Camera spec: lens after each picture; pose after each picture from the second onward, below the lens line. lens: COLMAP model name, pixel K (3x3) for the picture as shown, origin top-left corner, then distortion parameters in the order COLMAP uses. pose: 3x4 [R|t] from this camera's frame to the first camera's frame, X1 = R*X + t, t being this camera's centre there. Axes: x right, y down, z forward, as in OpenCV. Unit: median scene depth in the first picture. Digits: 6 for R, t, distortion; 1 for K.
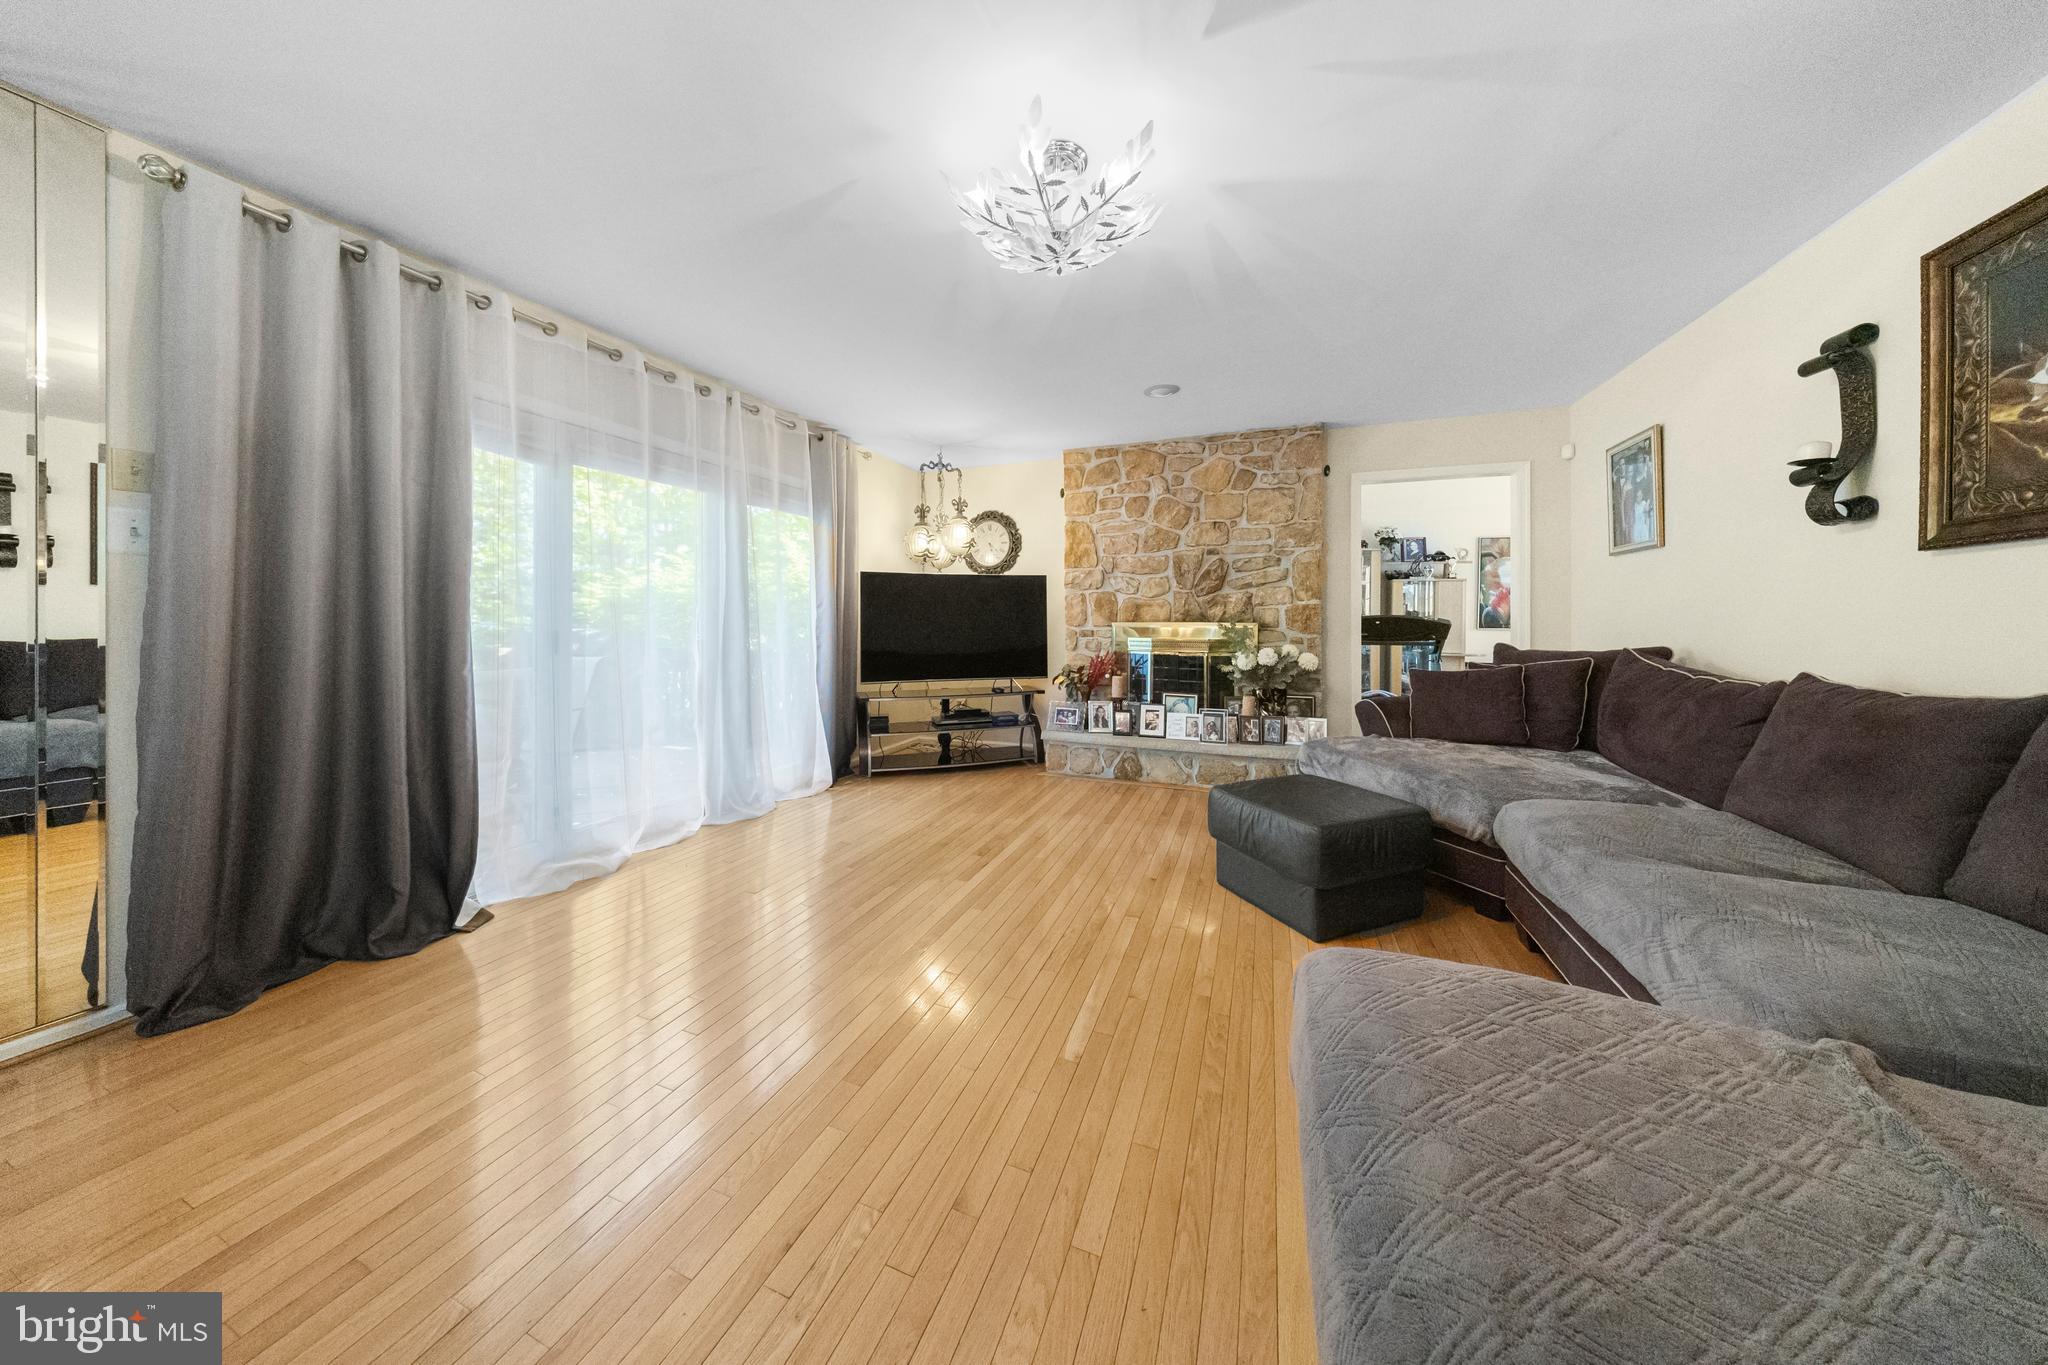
lens RADIAL K [[612.9, 0, 1028.1], [0, 612.9, 621.1], [0, 0, 1]] dist [-0.000479, -0.000069]
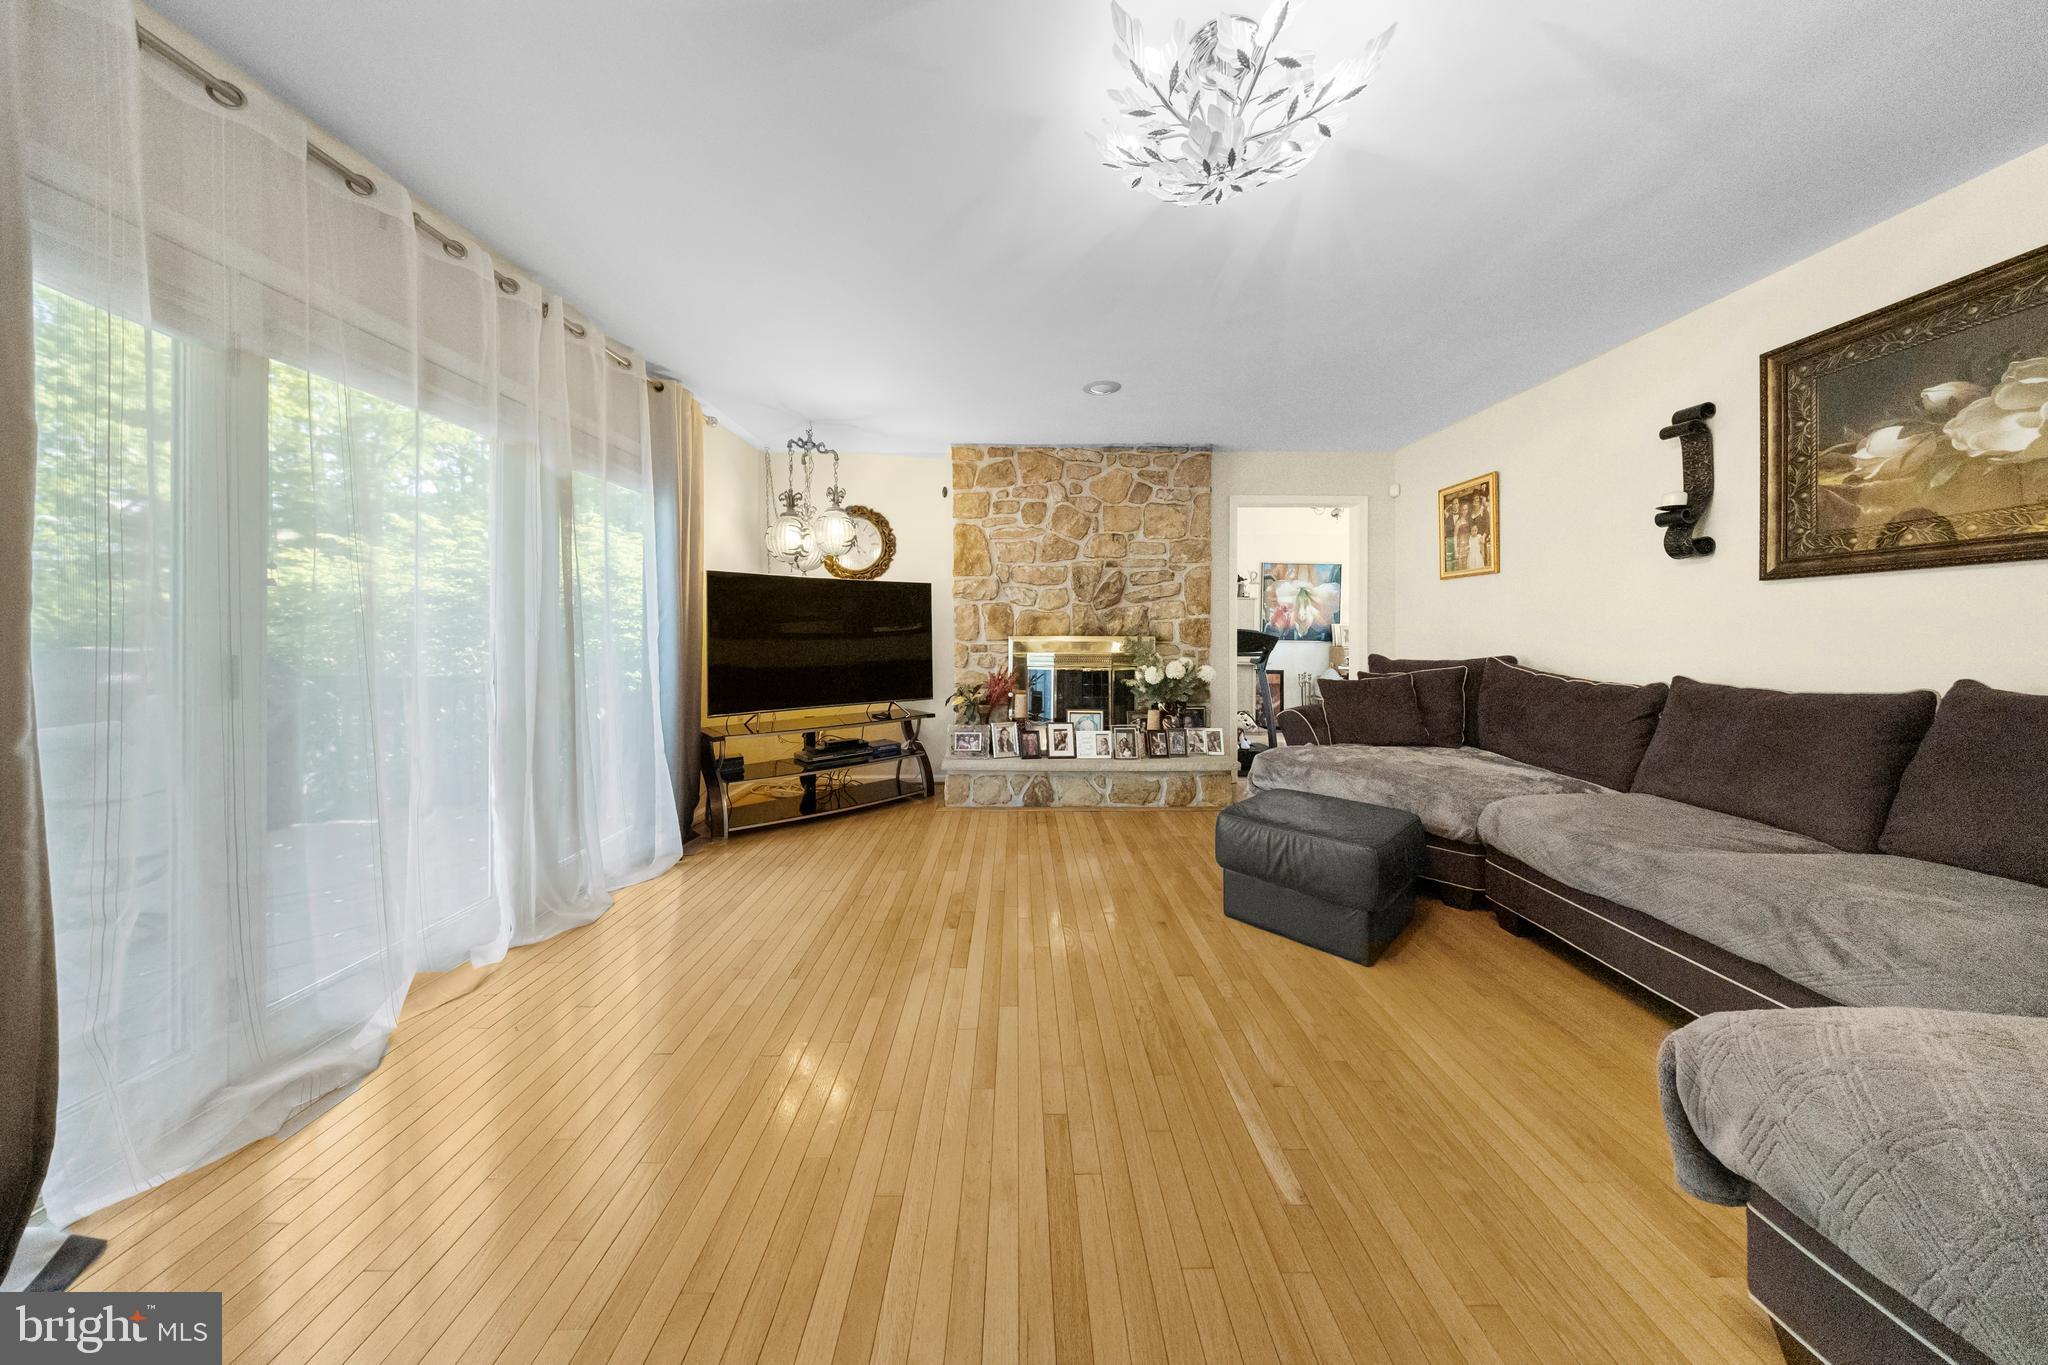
lens RADIAL K [[611.8, 0, 1018.4], [0, 611.8, 631.7], [0, 0, 1]] dist [0.000988, -0.000107]
pose [[0.931208, 0.000036, 0.364488, -0.199474], [0.001427, 0.999992, -0.003744, -0.001522], [-0.364485, 0.004007, 0.931201, 0.148999]]
